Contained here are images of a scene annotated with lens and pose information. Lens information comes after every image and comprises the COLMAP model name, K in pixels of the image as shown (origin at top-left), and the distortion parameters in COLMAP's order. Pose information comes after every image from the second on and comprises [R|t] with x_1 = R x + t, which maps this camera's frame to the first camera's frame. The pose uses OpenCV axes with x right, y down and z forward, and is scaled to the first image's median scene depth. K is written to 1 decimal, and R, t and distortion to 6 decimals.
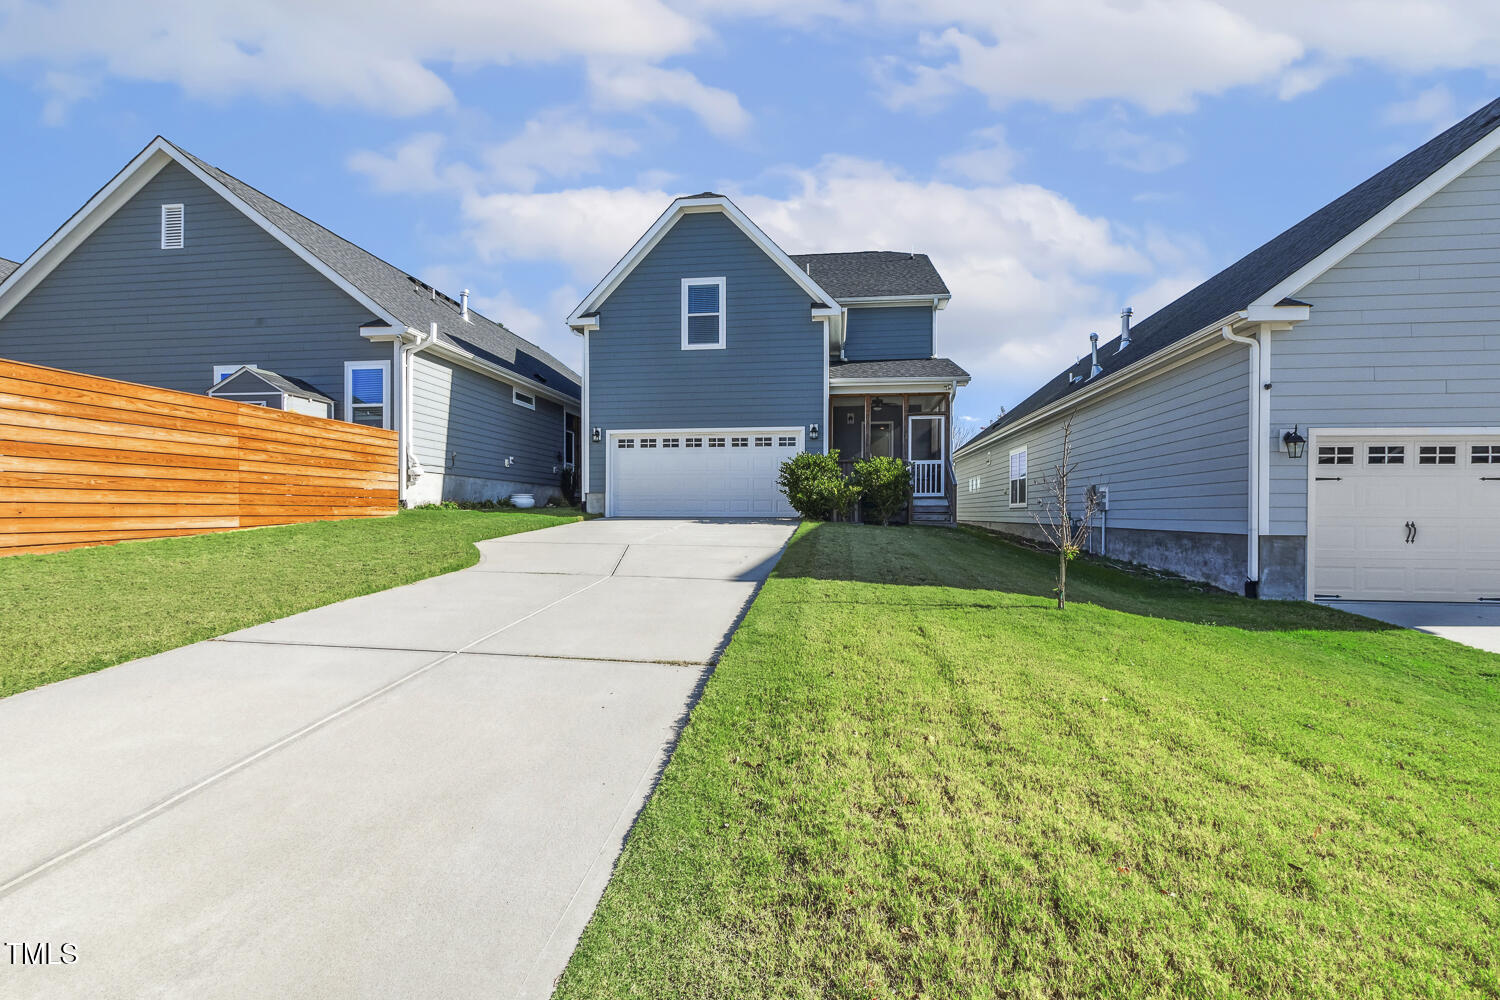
lens RADIAL K [[685.9, 0, 749.1], [0, 685.9, 506.3], [0, 0, 1]] dist [-0.002628, 0.000058]
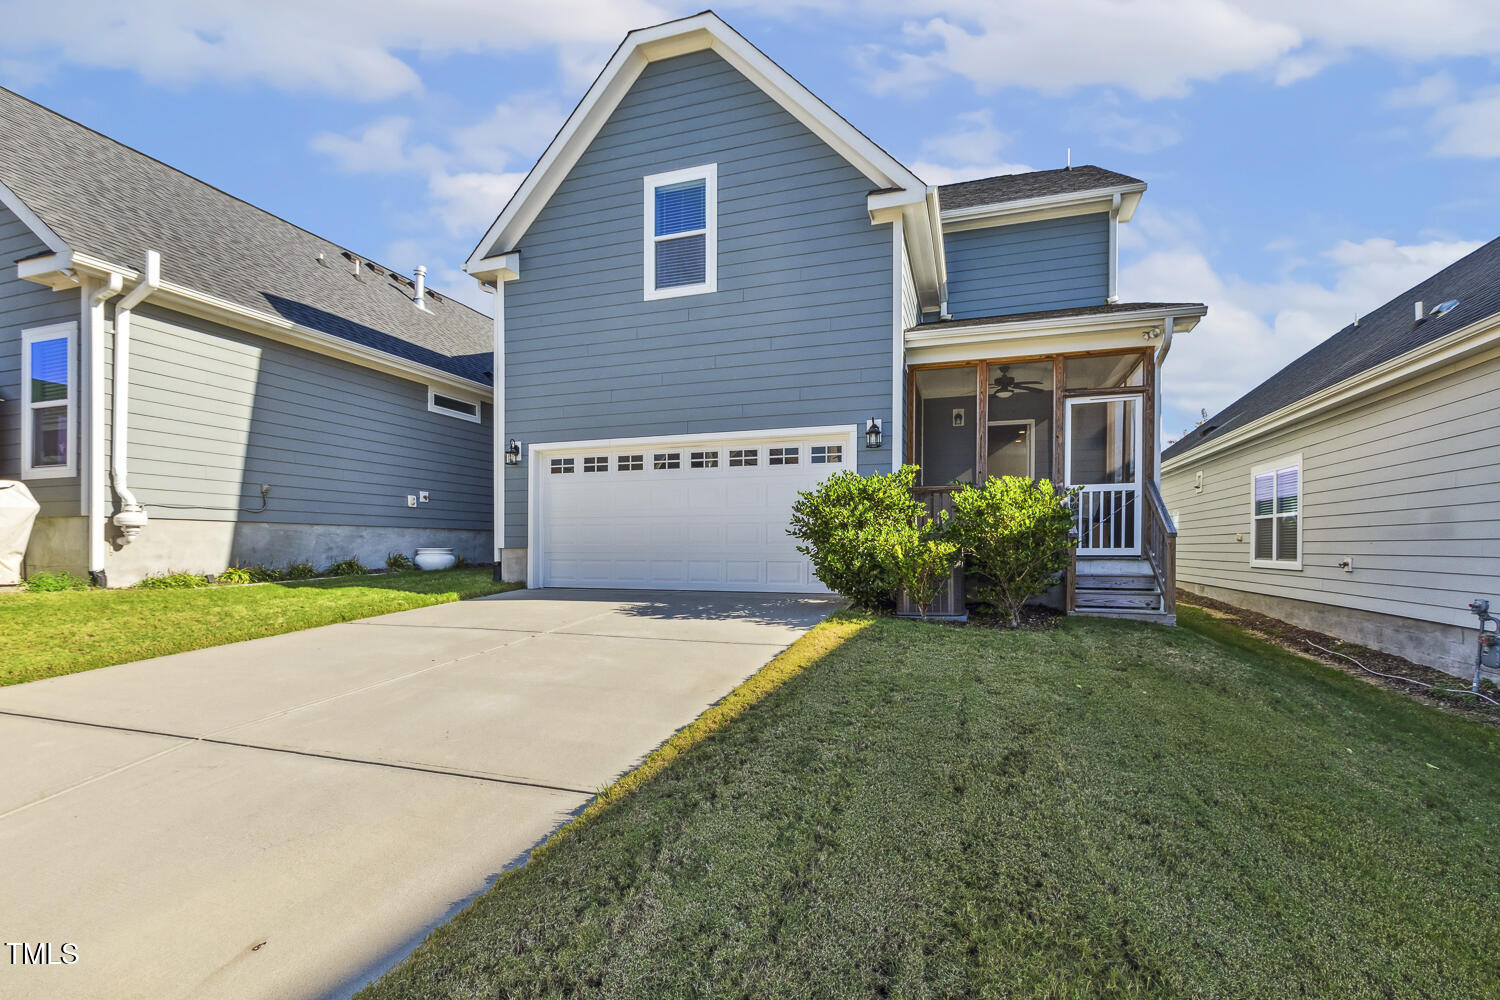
lens RADIAL K [[685.9, 0, 745.2], [0, 685.9, 548.2], [0, 0, 1]] dist [-0.002628, 0.000058]
pose [[0.981013, -0.001121, -0.193938, 0.097152], [0.003622, 0.999915, 0.012545, -0.026962], [0.193907, -0.013009, 0.980934, 0.451425]]
